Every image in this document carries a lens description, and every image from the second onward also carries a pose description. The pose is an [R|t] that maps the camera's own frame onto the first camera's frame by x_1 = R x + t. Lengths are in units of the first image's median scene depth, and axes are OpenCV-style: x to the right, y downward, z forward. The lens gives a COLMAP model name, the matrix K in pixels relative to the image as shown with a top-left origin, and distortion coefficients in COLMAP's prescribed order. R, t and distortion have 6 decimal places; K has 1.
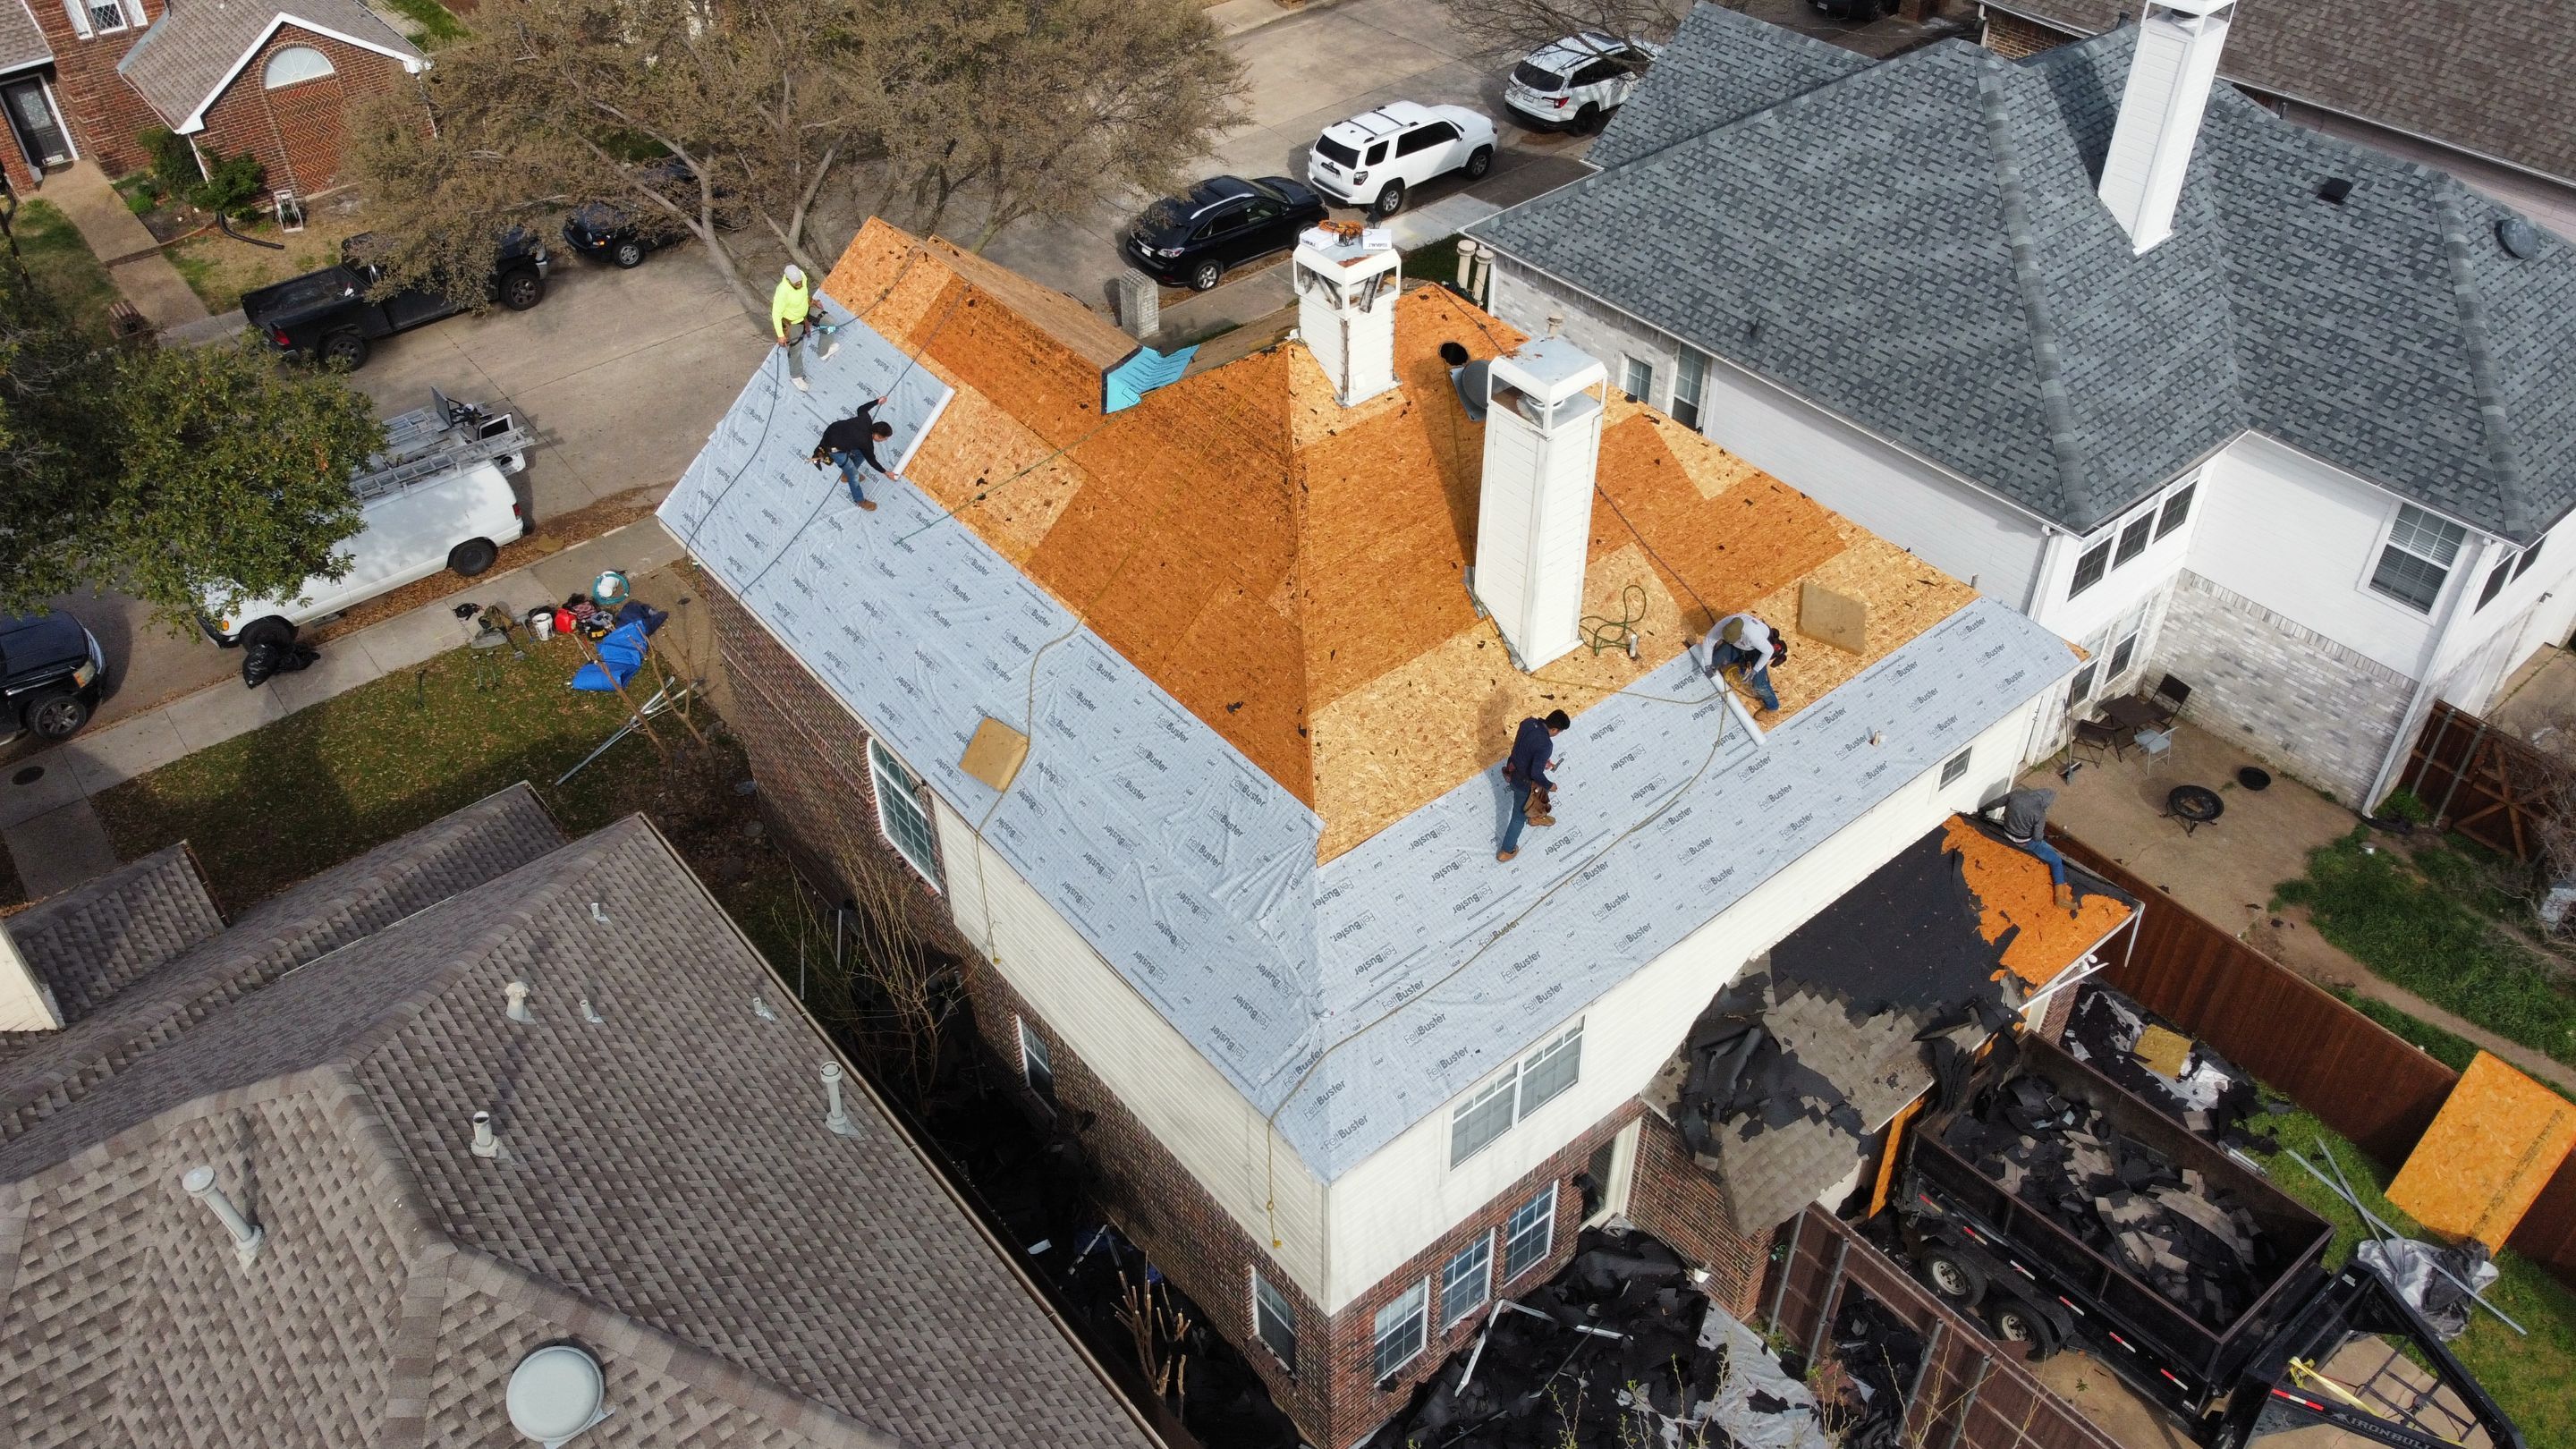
lens RADIAL K [[1951.4, 0, 1285.9], [0, 1951.4, 731.0], [0, 0, 1]] dist [-0.008442, 0.003349]
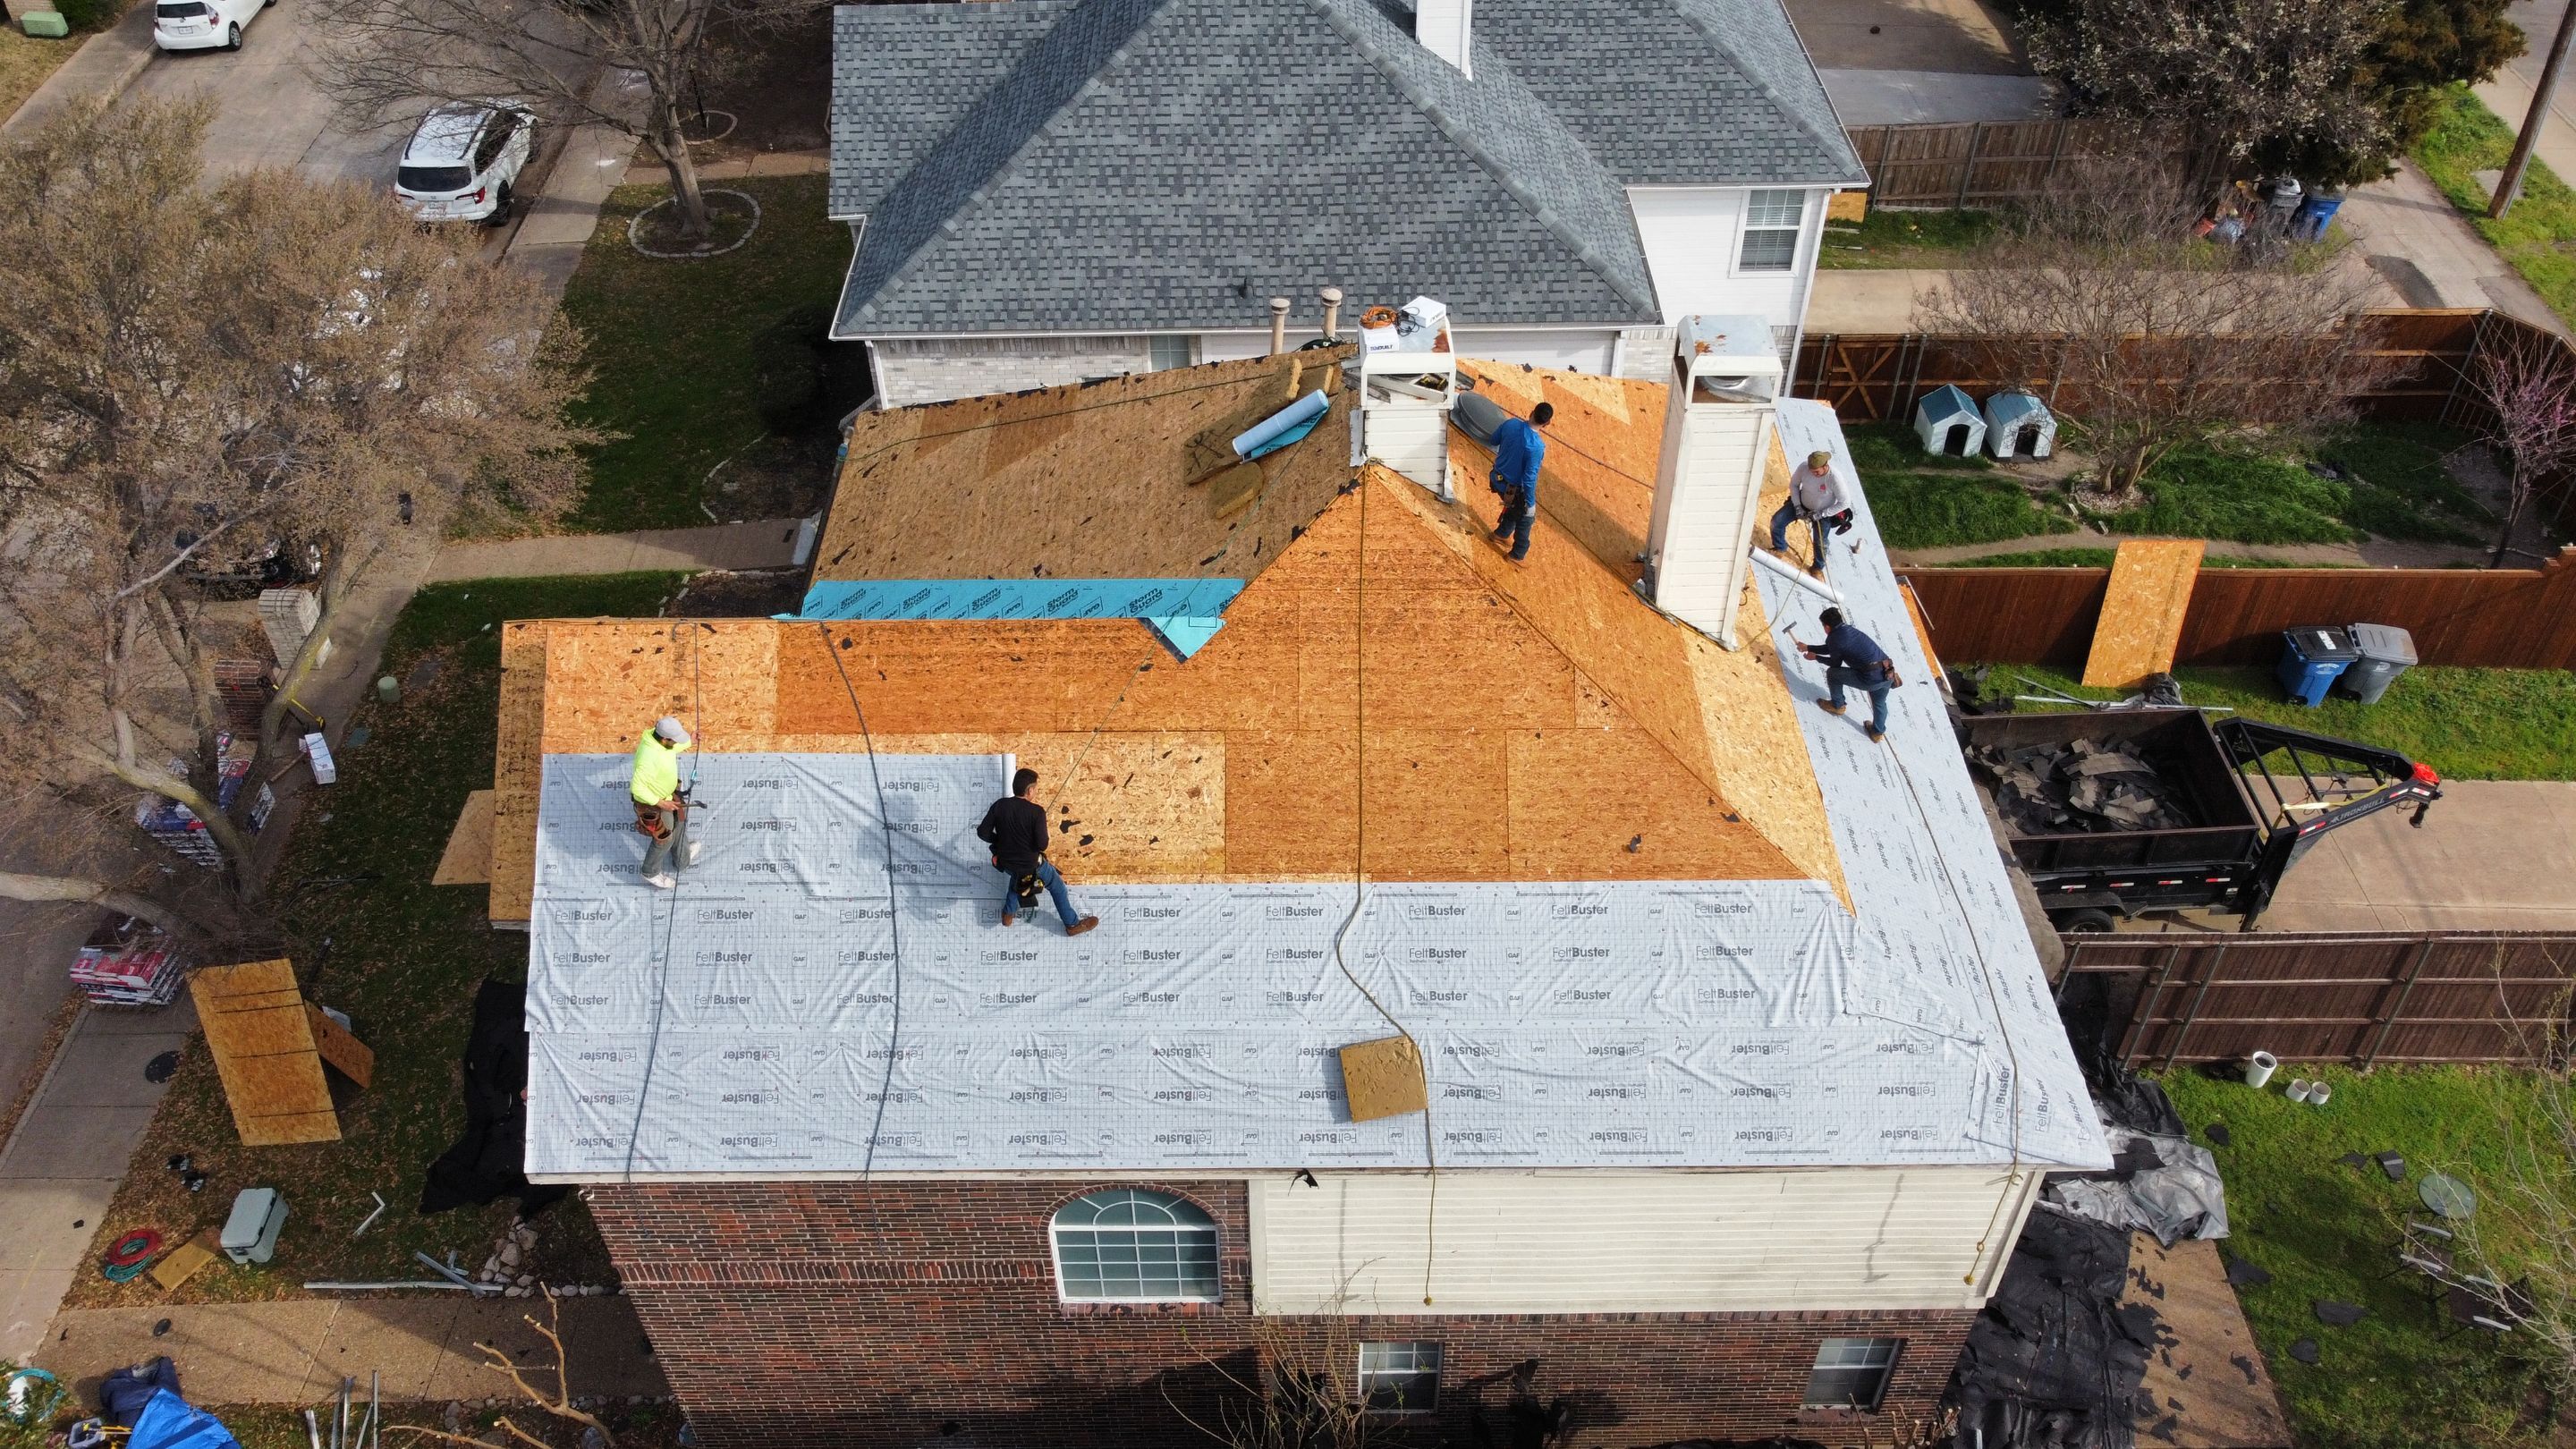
lens RADIAL K [[1951.4, 0, 1289.2], [0, 1951.4, 715.6], [0, 0, 1]] dist [-0.008442, 0.003349]
pose [[0.626824, -0.520548, 0.579759, -0.512787], [0.504180, 0.838285, 0.207561, -0.273553], [-0.594049, 0.162199, 0.787907, 0.337455]]
